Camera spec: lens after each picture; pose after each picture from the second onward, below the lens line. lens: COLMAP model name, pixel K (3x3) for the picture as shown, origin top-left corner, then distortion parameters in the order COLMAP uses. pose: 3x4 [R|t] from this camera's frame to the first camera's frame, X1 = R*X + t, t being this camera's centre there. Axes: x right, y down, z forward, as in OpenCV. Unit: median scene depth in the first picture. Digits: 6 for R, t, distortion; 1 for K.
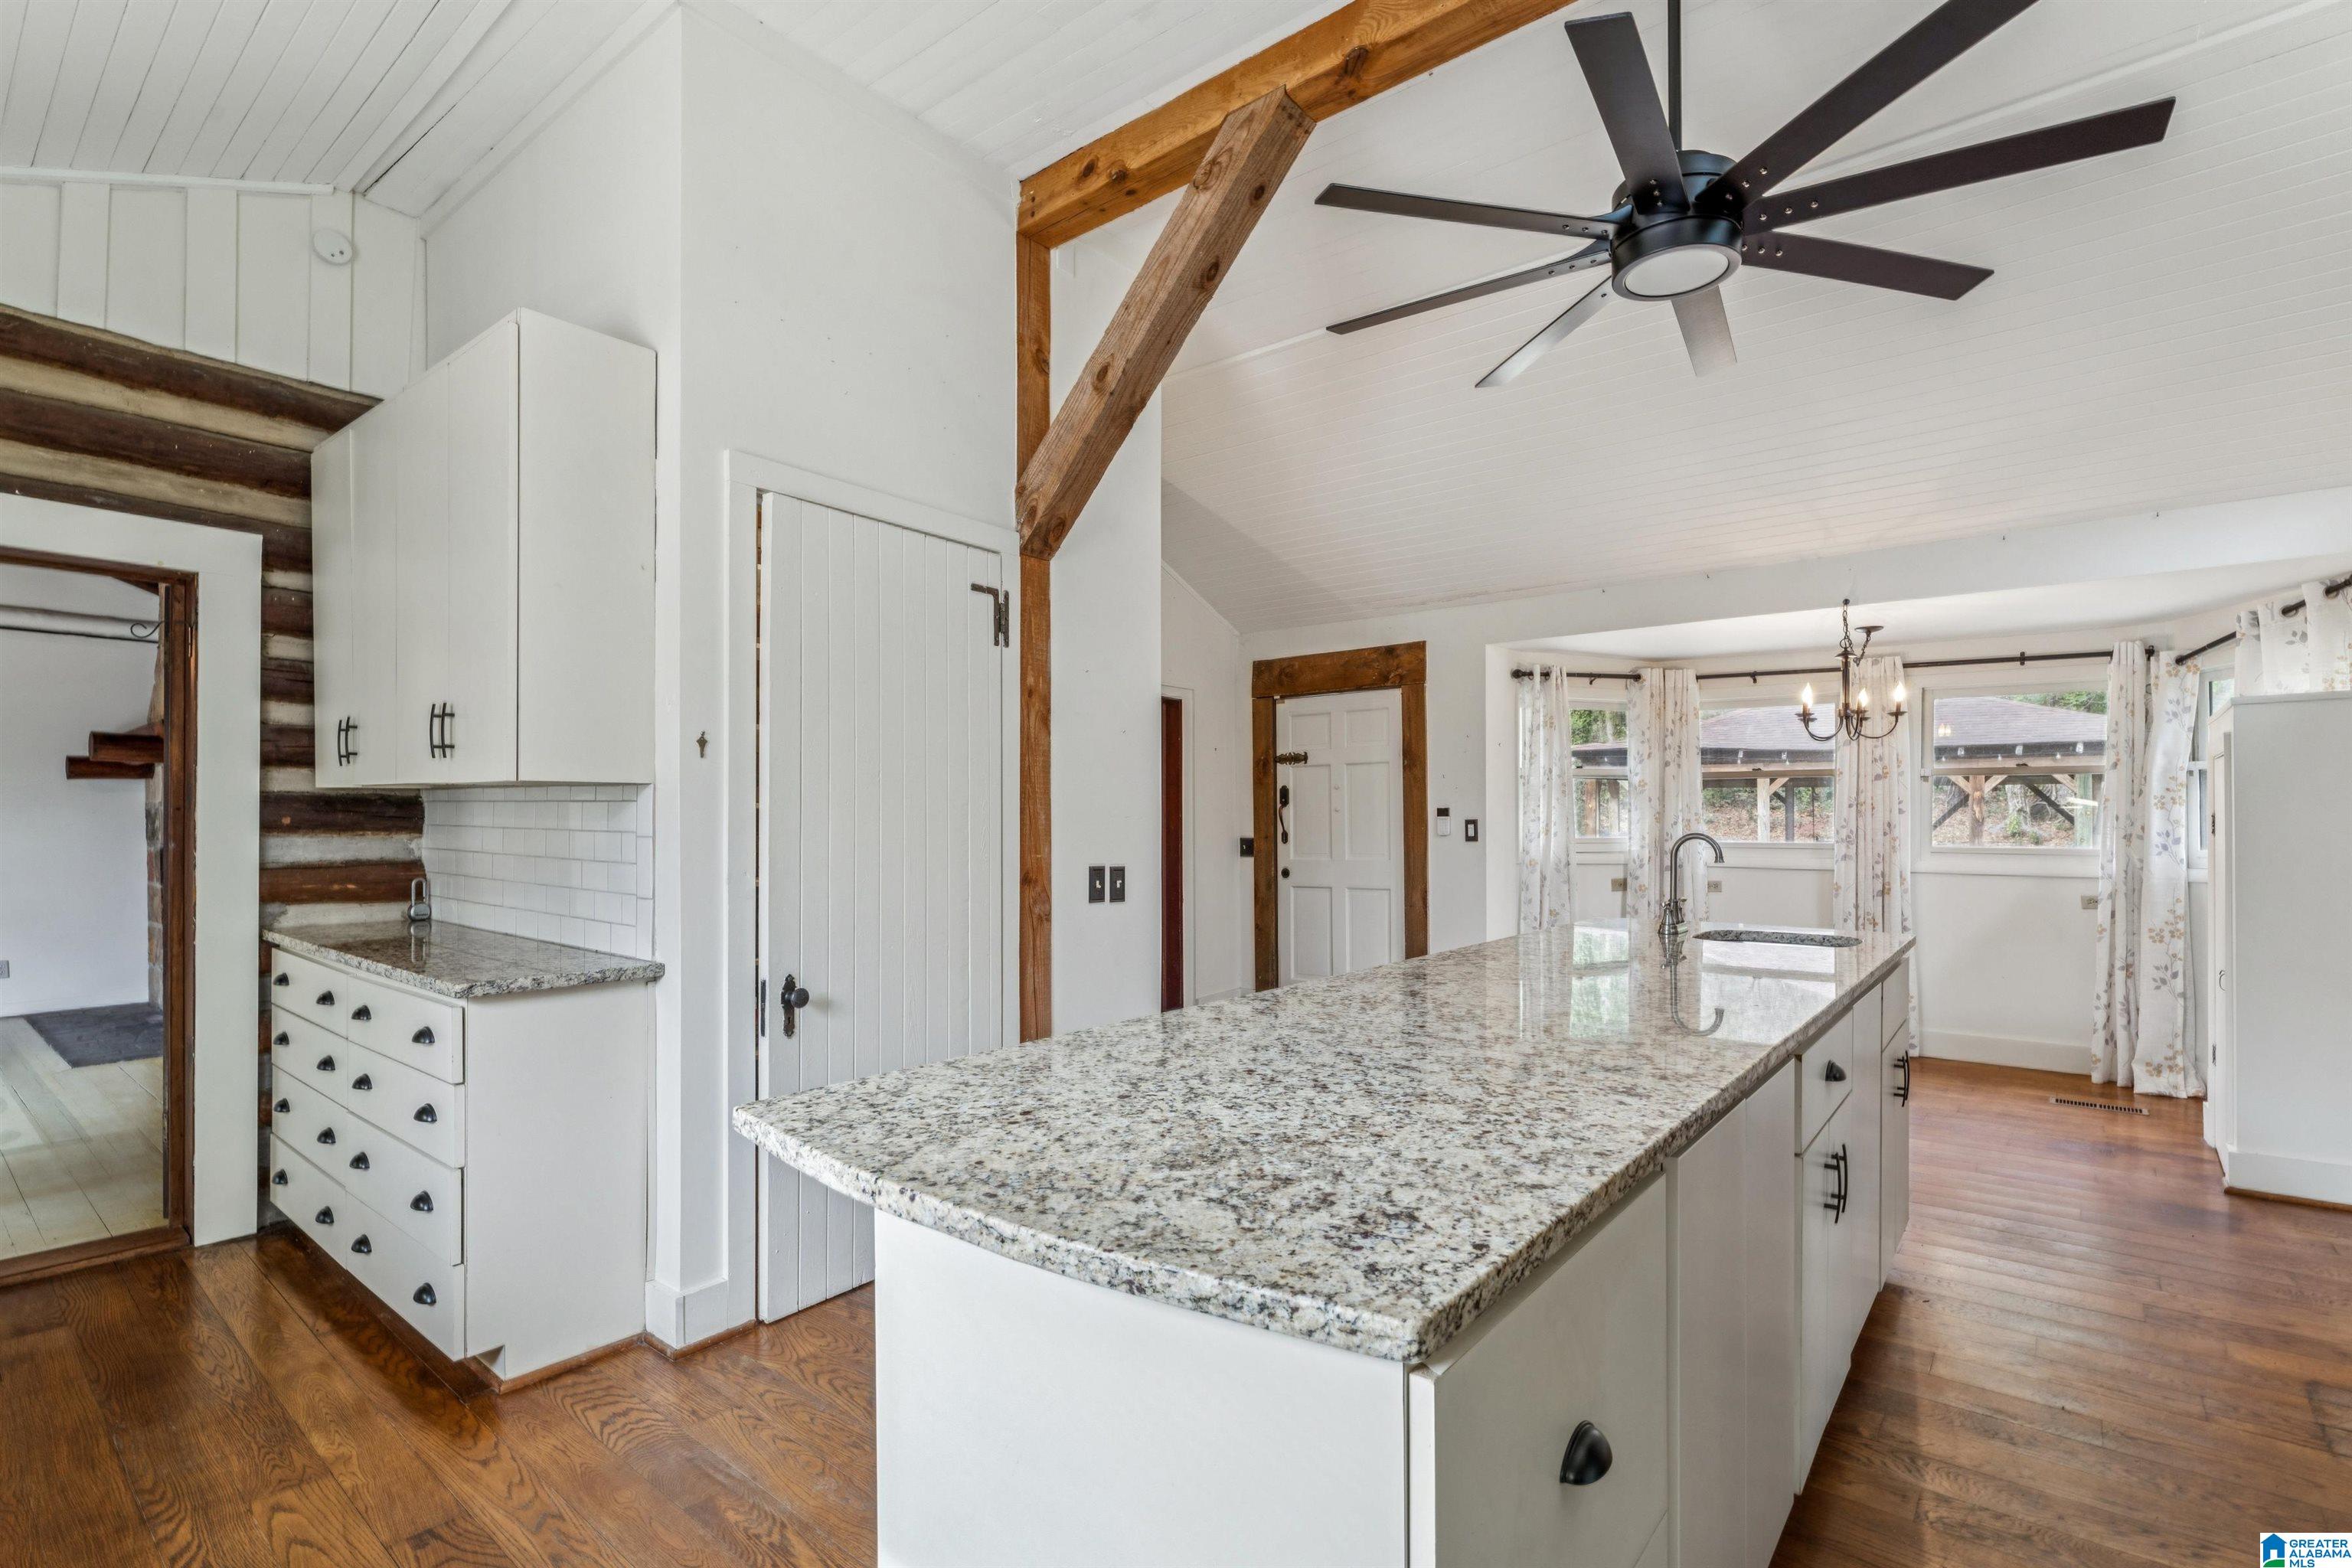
lens RADIAL K [[1083.4, 0, 1177.4], [0, 1083.4, 796.6], [0, 0, 1]] dist [-0.000532, 0.000393]
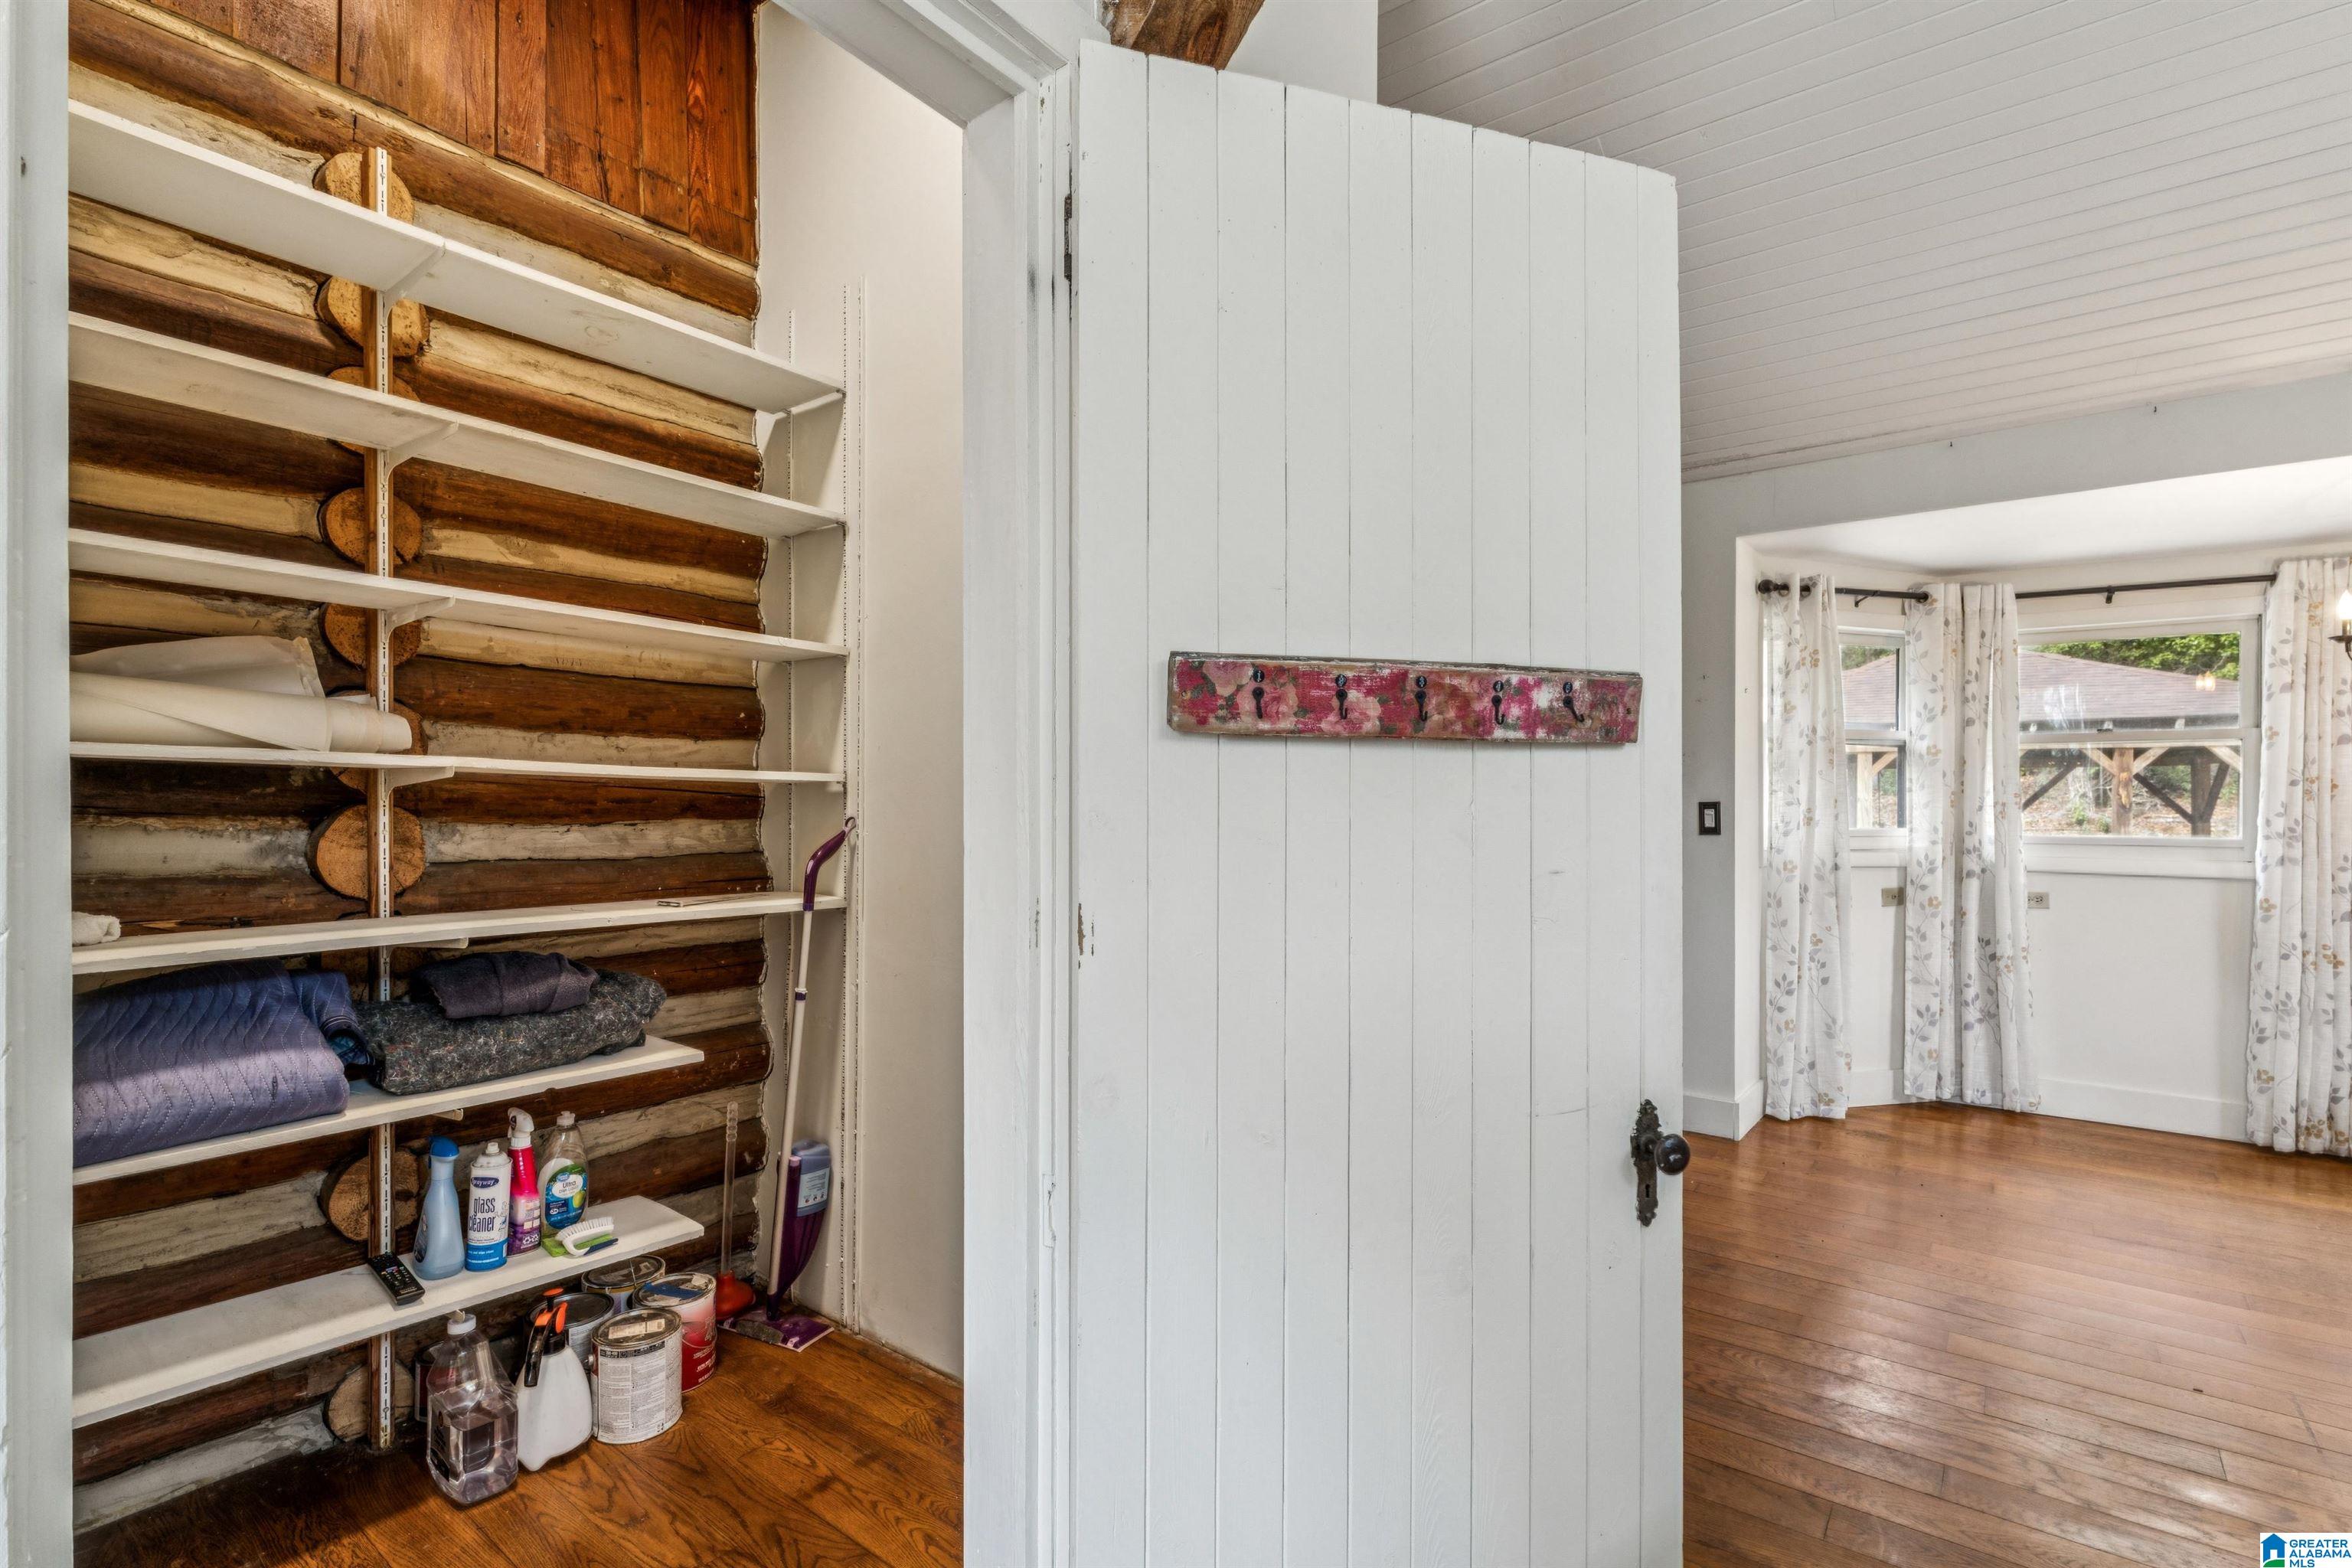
lens RADIAL K [[1083.4, 0, 1173.9], [0, 1083.4, 795.6], [0, 0, 1]] dist [-0.000532, 0.000393]
pose [[0.999661, 0.002804, 0.025870, -0.070694], [-0.003164, 0.999899, 0.013874, 0.008474], [-0.025828, -0.013952, 0.999569, 0.324182]]
